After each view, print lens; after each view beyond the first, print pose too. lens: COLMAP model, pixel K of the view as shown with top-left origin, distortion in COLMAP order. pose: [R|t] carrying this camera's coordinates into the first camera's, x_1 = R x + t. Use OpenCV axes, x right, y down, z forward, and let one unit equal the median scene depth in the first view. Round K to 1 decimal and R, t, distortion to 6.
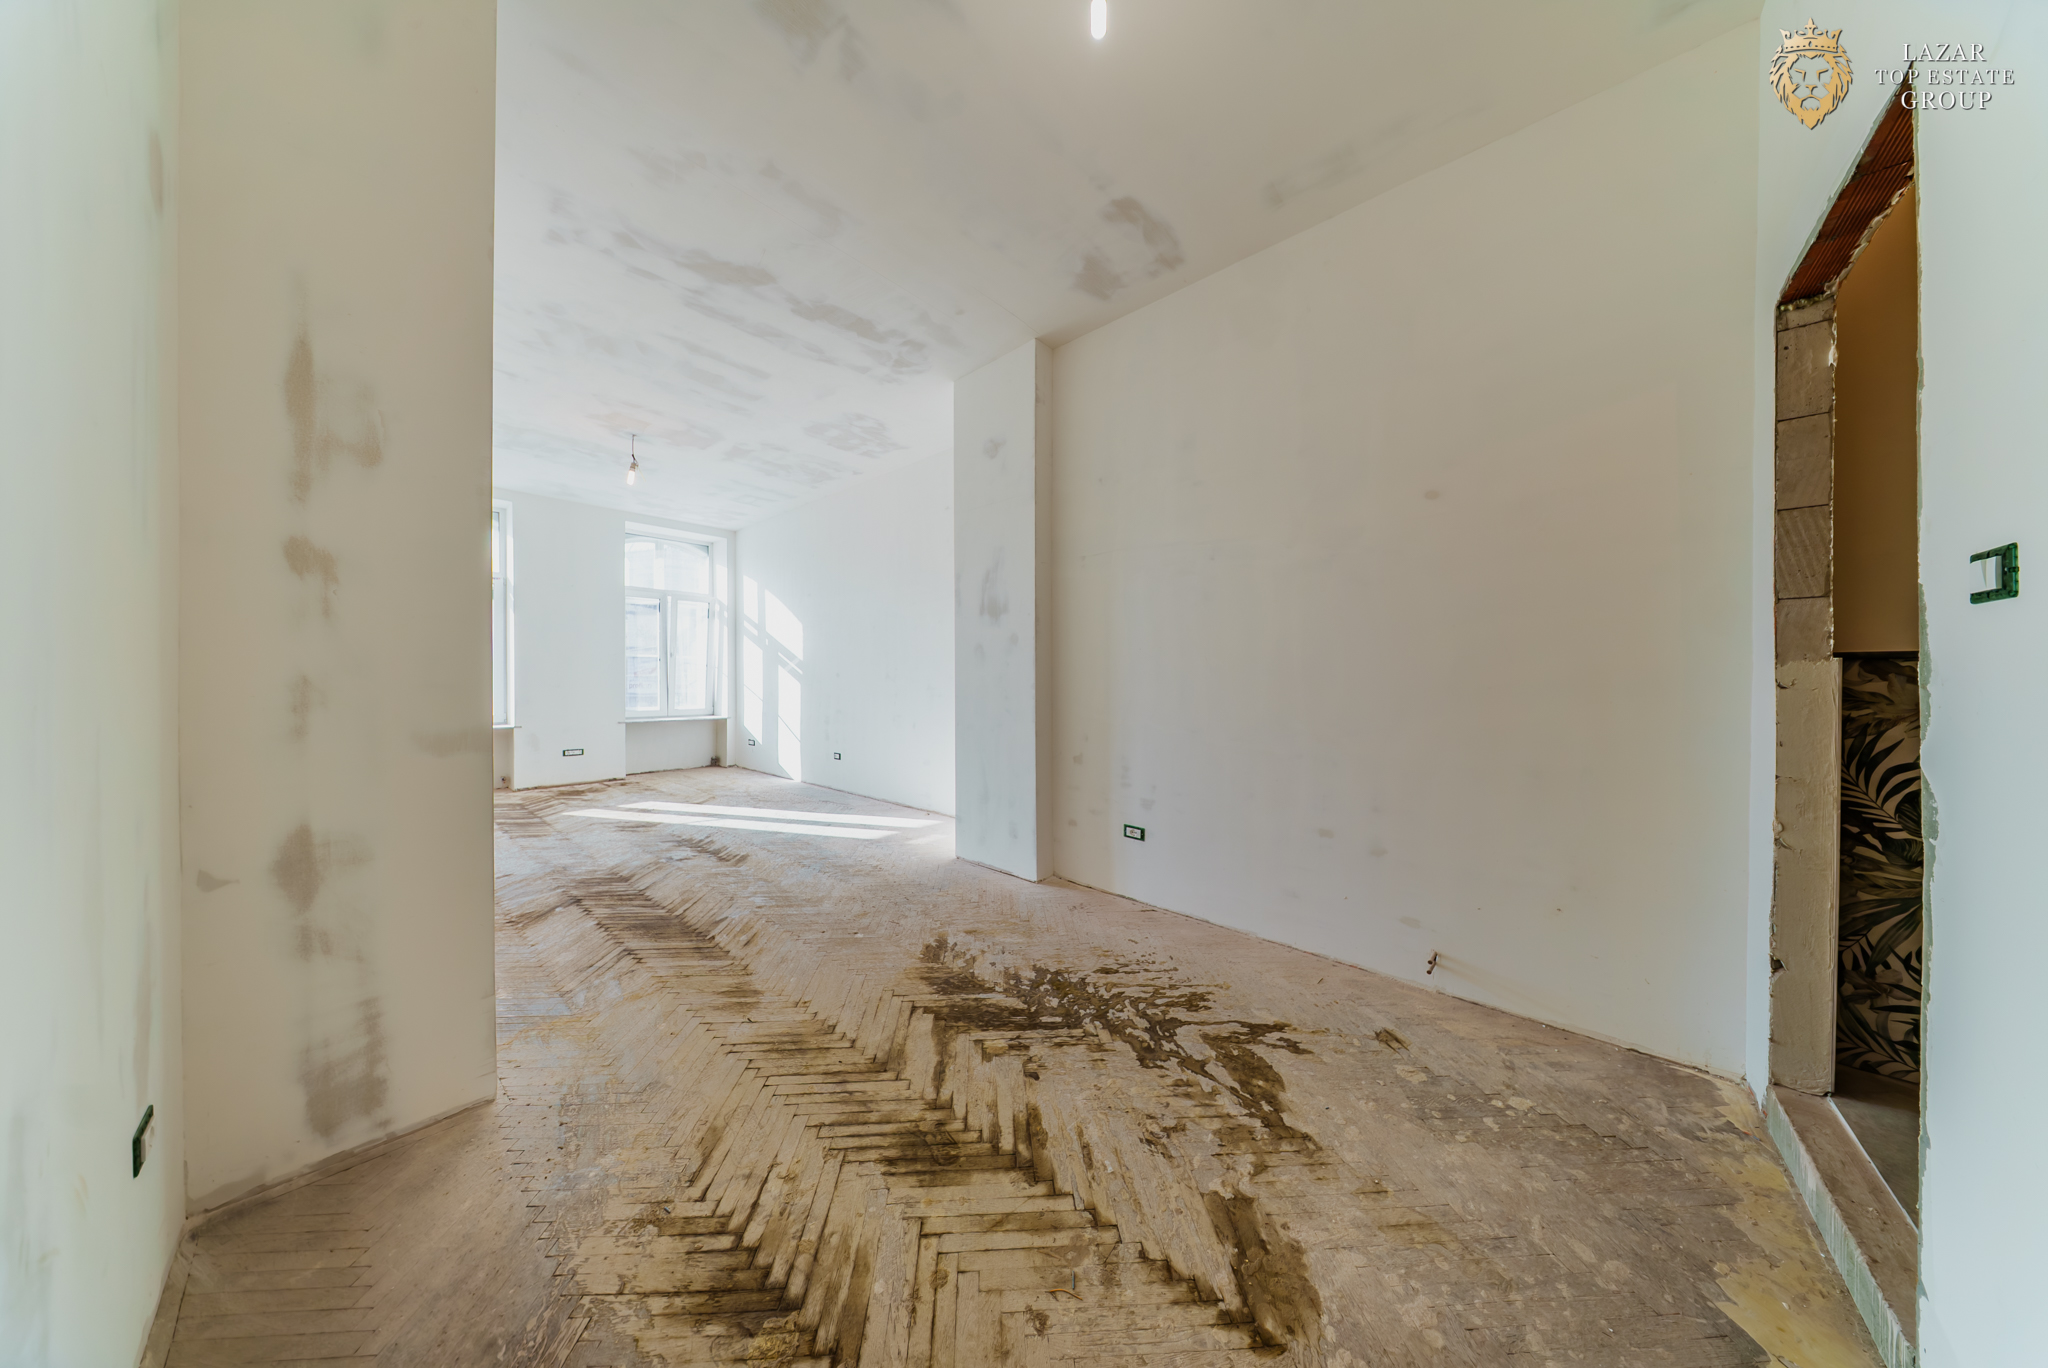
lens RADIAL K [[601.6, 0, 1028.8], [0, 601.6, 684.1], [0, 0, 1]] dist [0.008541, -0.004021]
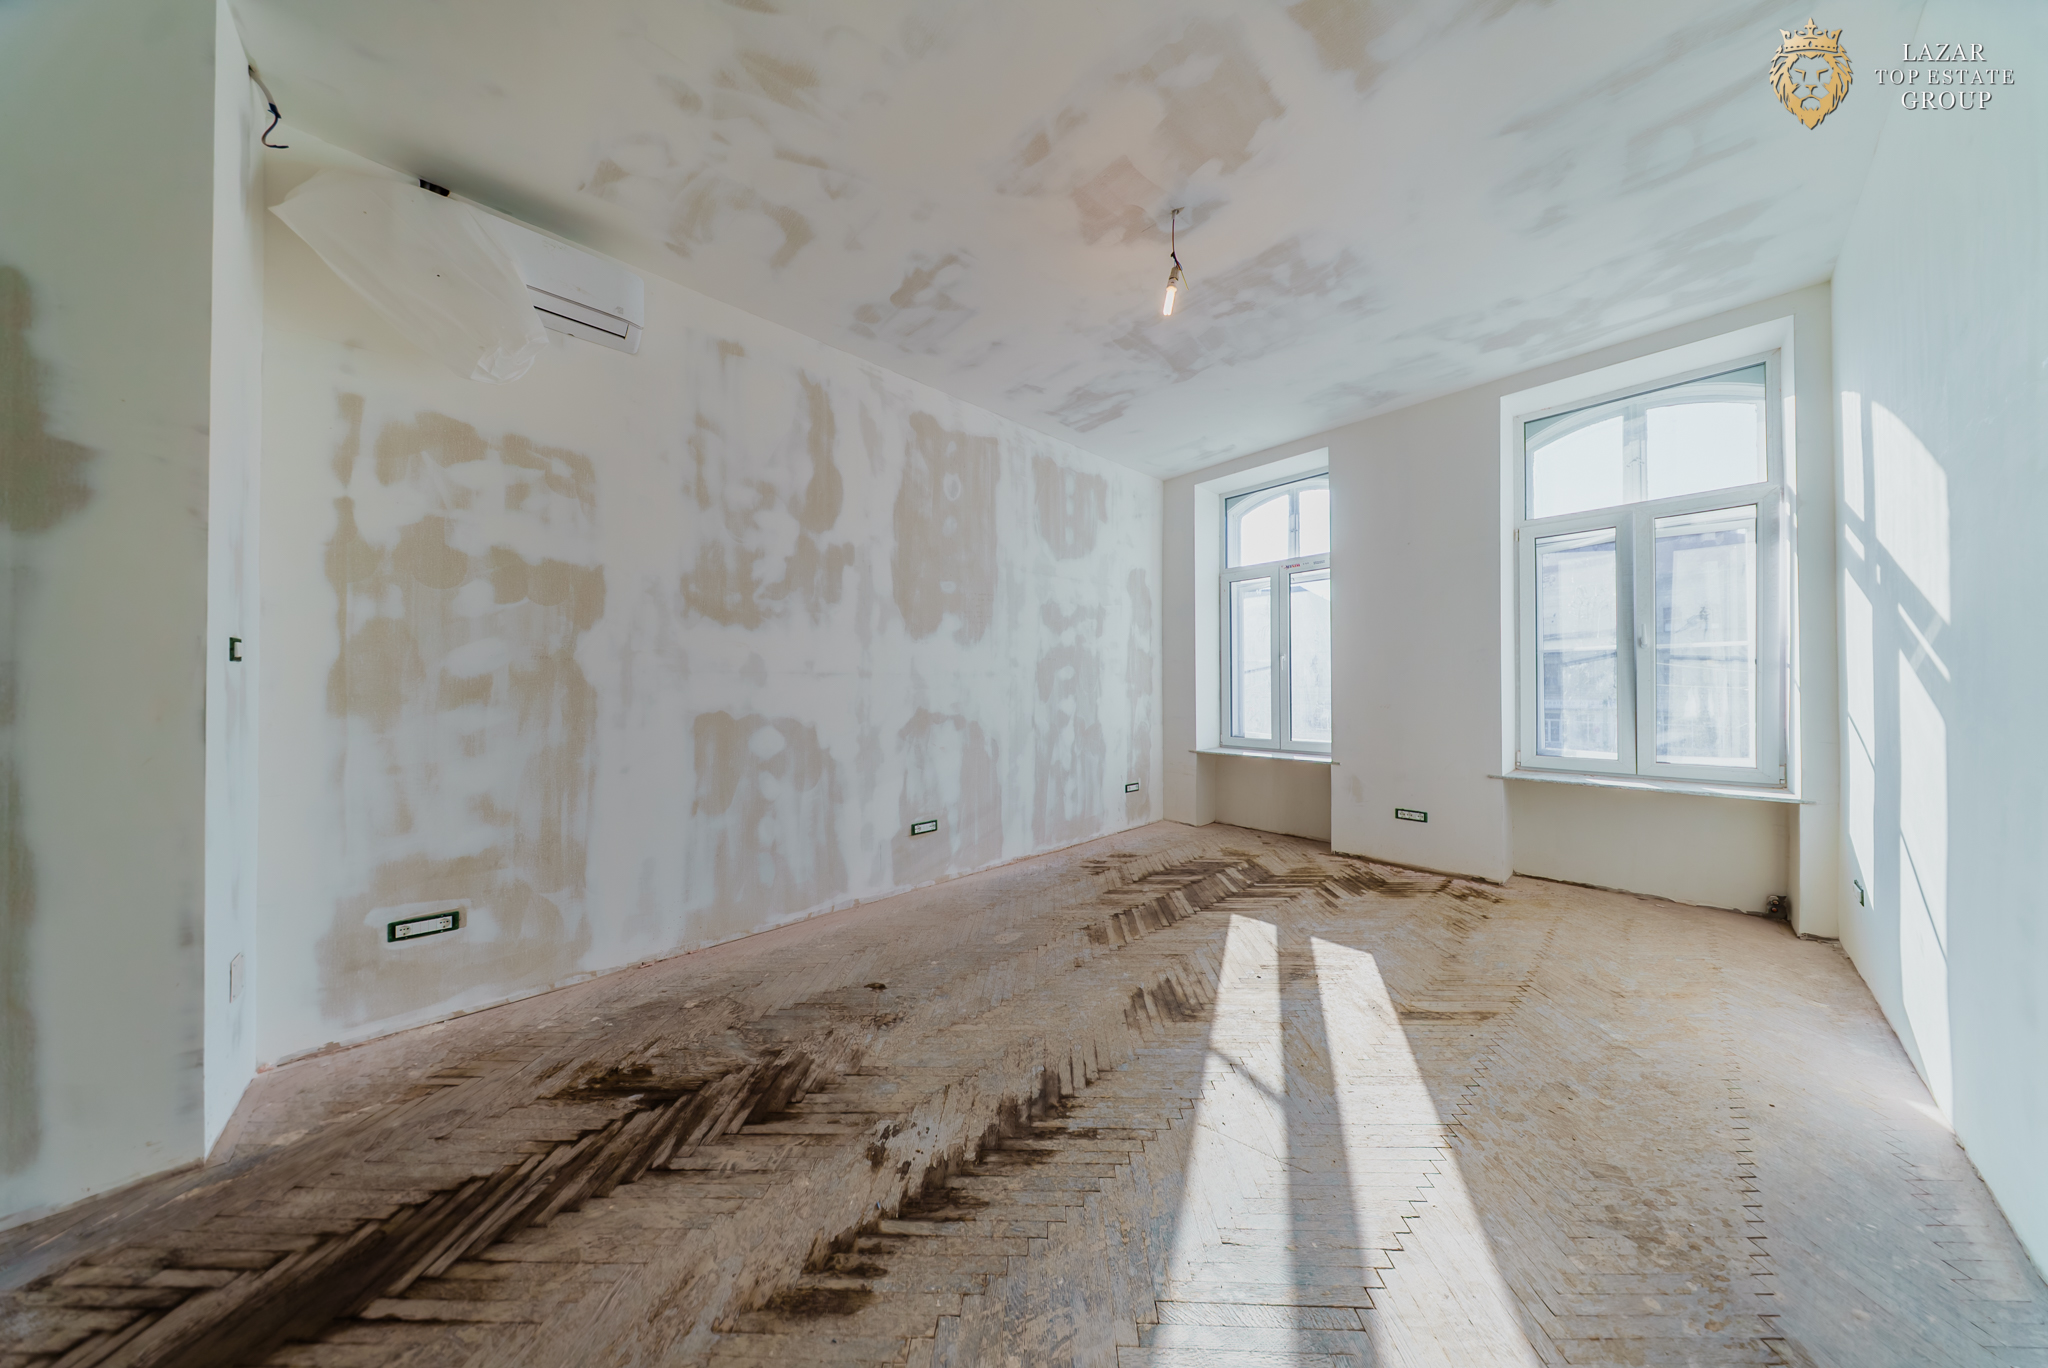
lens RADIAL K [[600.2, 0, 1030.8], [0, 600.2, 685.4], [0, 0, 1]] dist [0.014078, -0.006032]
pose [[-0.097224, -0.006868, -0.995239, -0.286134], [-0.005044, 0.999967, -0.006408, -0.032328], [0.995250, 0.004397, -0.097255, 1.800360]]
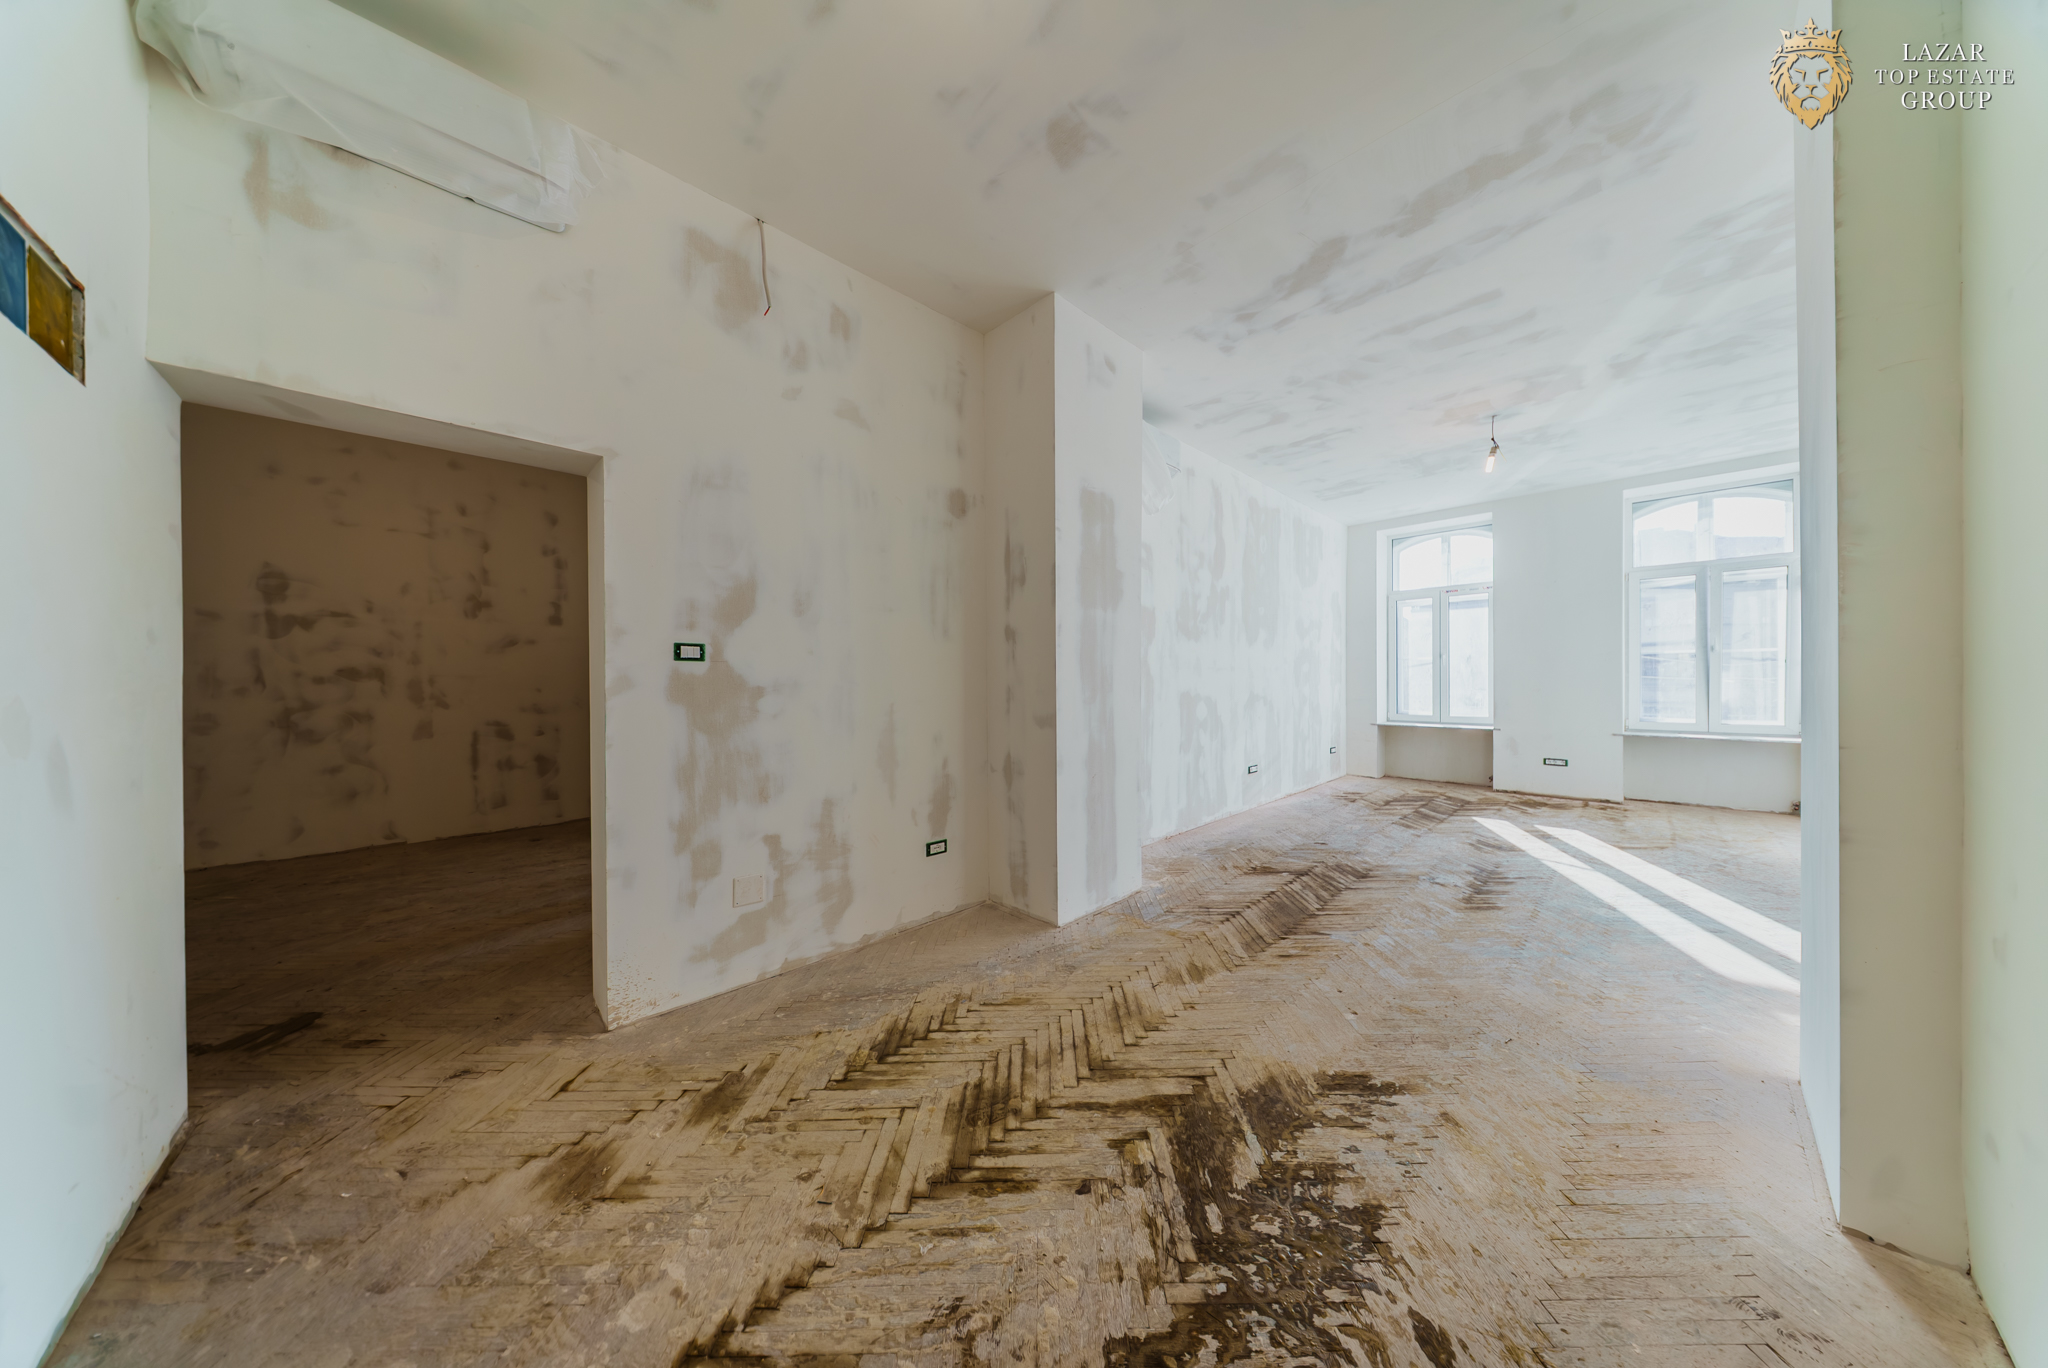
lens RADIAL K [[600.7, 0, 1029.9], [0, 600.7, 683.5], [0, 0, 1]] dist [0.007354, -0.004447]
pose [[-0.075052, 0.002989, -0.997175, 0.589992], [-0.003883, 0.999987, 0.003290, -0.017133], [0.997172, 0.004118, -0.075039, 0.719467]]
